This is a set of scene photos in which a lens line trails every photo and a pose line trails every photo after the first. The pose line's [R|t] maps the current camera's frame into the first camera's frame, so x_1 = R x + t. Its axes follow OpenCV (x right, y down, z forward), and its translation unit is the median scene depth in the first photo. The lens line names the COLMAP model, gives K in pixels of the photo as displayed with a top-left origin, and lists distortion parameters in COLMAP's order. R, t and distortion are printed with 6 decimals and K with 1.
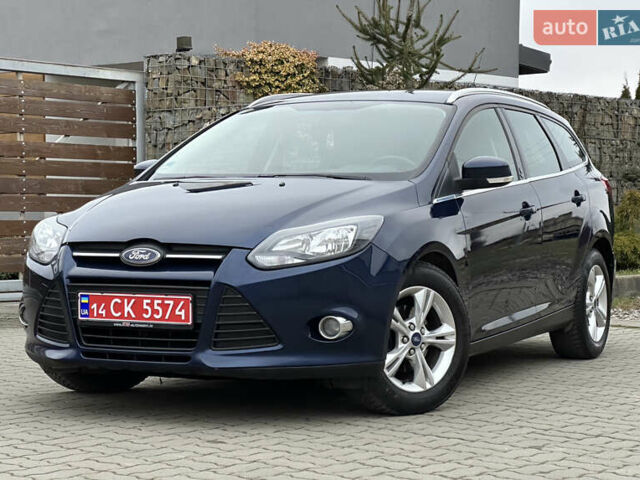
lens RADIAL K [[1464.4, 0, 333.2], [0, 1464.4, 242.1], [0, 0, 1]] dist [0.006534, 4.875006]
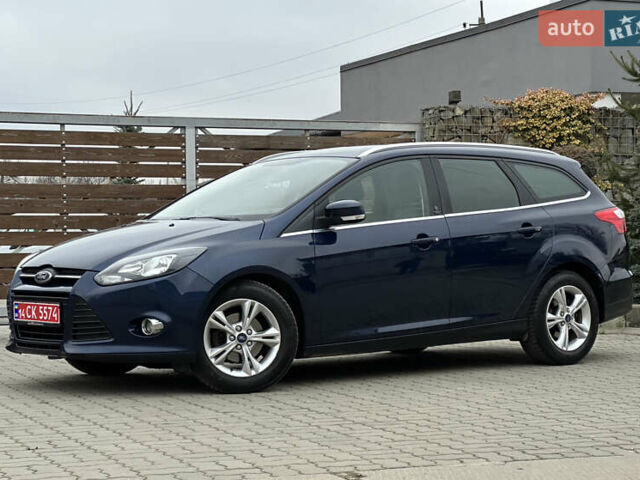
lens RADIAL K [[1464.4, 0, 333.2], [0, 1464.4, 242.1], [0, 0, 1]] dist [0.006534, 4.875006]
pose [[0.904838, -0.011213, -0.425608, 0.742409], [0.002668, 0.999783, -0.020667, 0.006391], [0.425747, 0.017565, 0.904672, -0.197352]]
